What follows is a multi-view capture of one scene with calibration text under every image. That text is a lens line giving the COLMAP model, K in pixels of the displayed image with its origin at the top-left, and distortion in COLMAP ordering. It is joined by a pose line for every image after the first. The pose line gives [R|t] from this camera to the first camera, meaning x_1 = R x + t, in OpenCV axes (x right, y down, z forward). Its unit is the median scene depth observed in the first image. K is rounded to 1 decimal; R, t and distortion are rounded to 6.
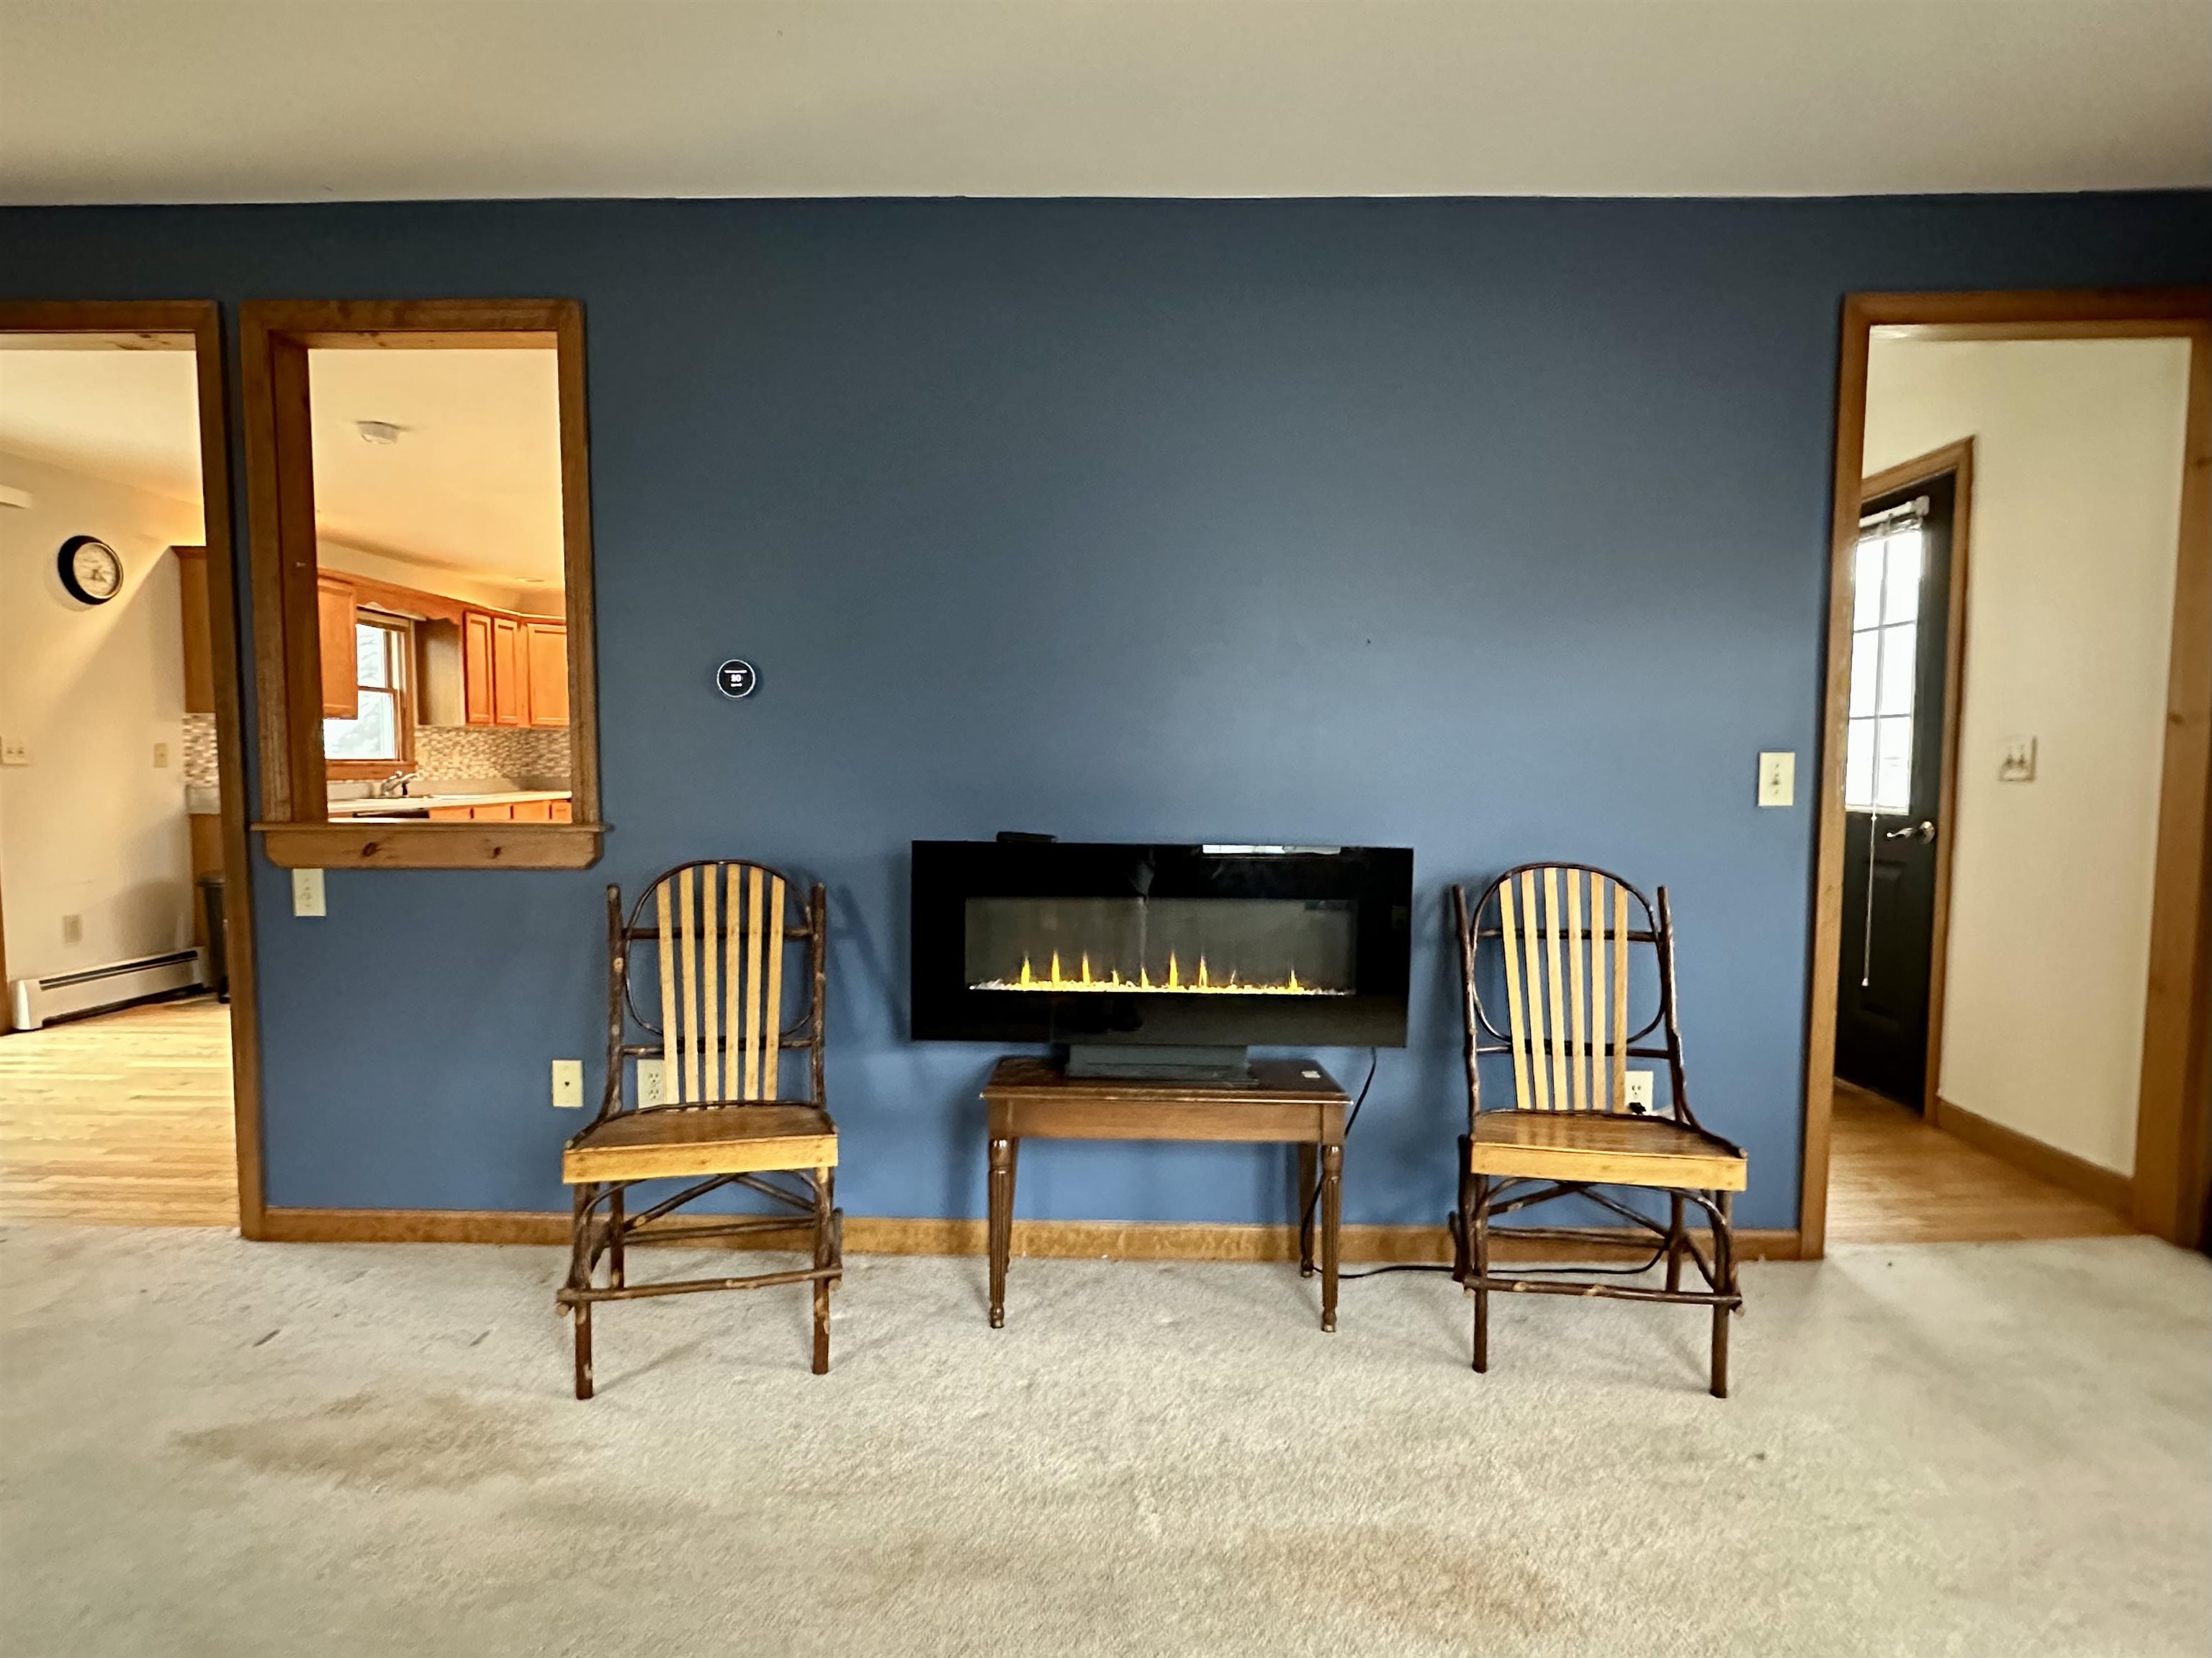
lens RADIAL K [[1149.4, 0, 1106.3], [0, 1149.4, 840.6], [0, 0, 1]] dist [-0.004616, -0.001204]
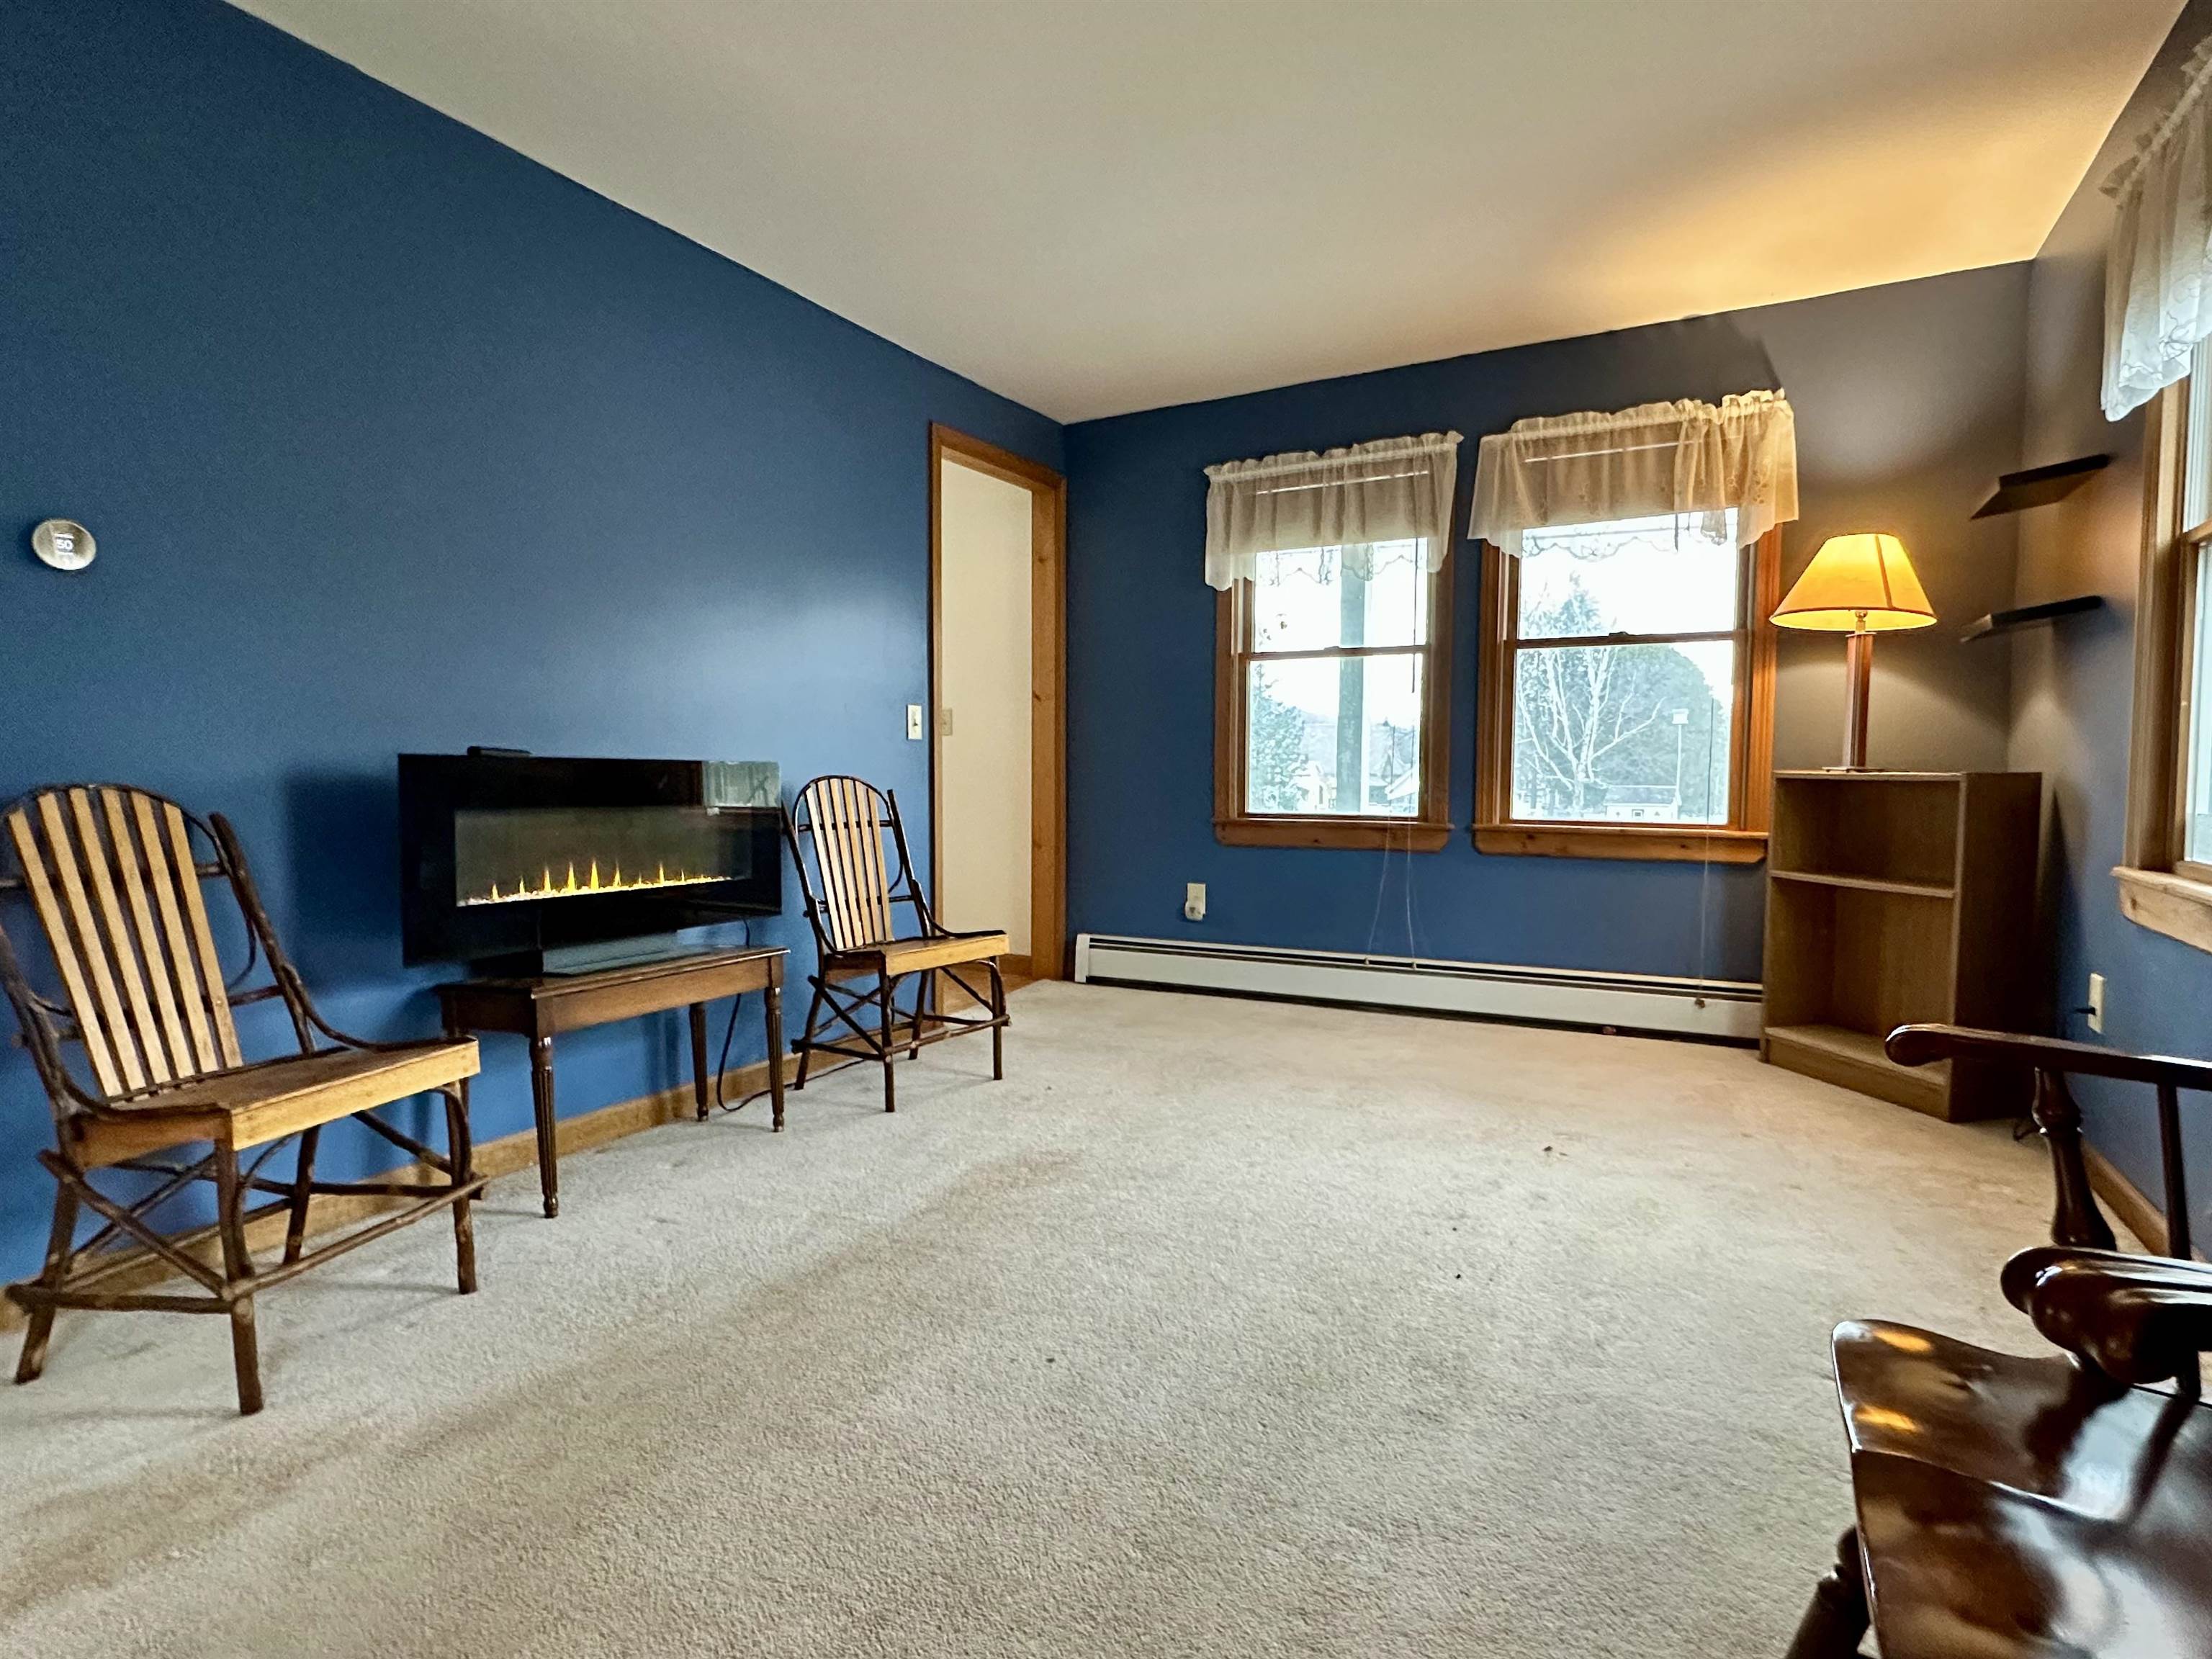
lens RADIAL K [[1149.5, 0, 1105.5], [0, 1149.5, 832.5], [0, 0, 1]] dist [-0.004616, -0.001204]
pose [[0.462819, -0.052938, 0.884871, -0.661280], [0.057259, 0.997916, 0.029752, 0.062332], [-0.884602, 0.036897, 0.464886, 0.048723]]
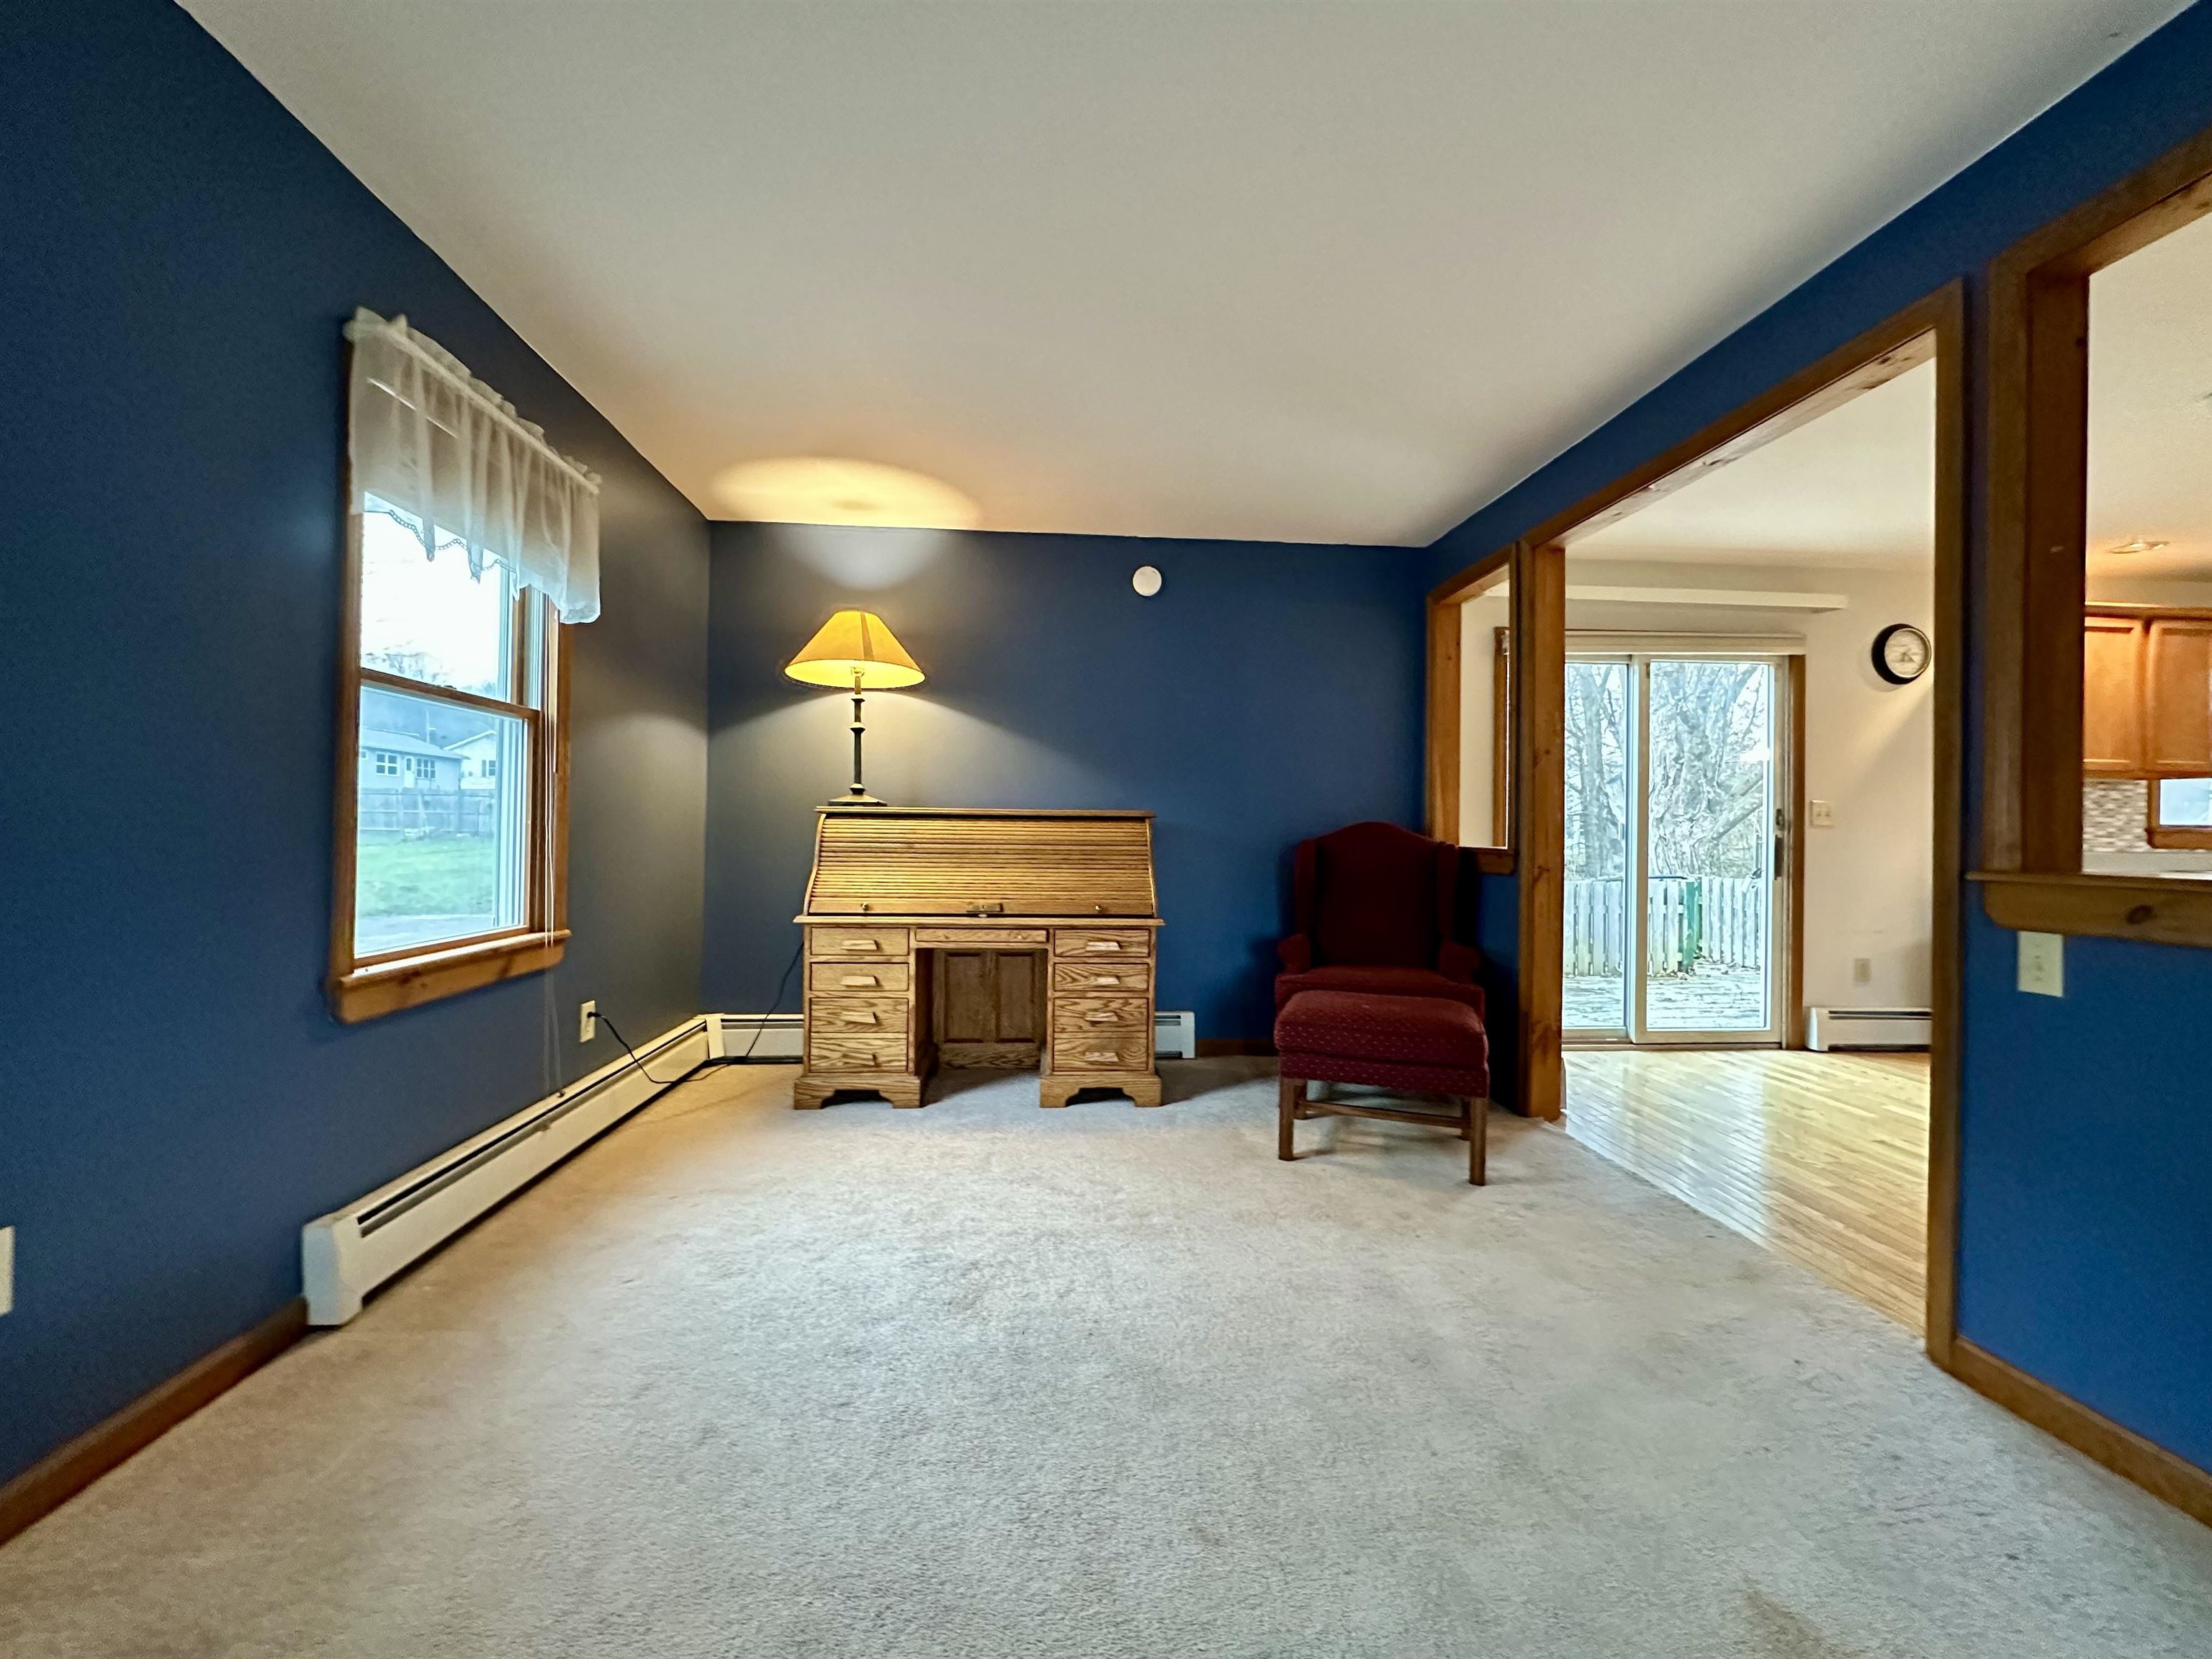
lens RADIAL K [[907.7, 0, 1106.7], [0, 907.7, 830.1], [0, 0, 1]] dist [-0.003757, 0.000276]
pose [[0.087773, -0.003047, -0.996136, -0.136626], [-0.078540, 0.996861, -0.009970, 0.010989], [0.993039, 0.079112, 0.087259, 0.304442]]
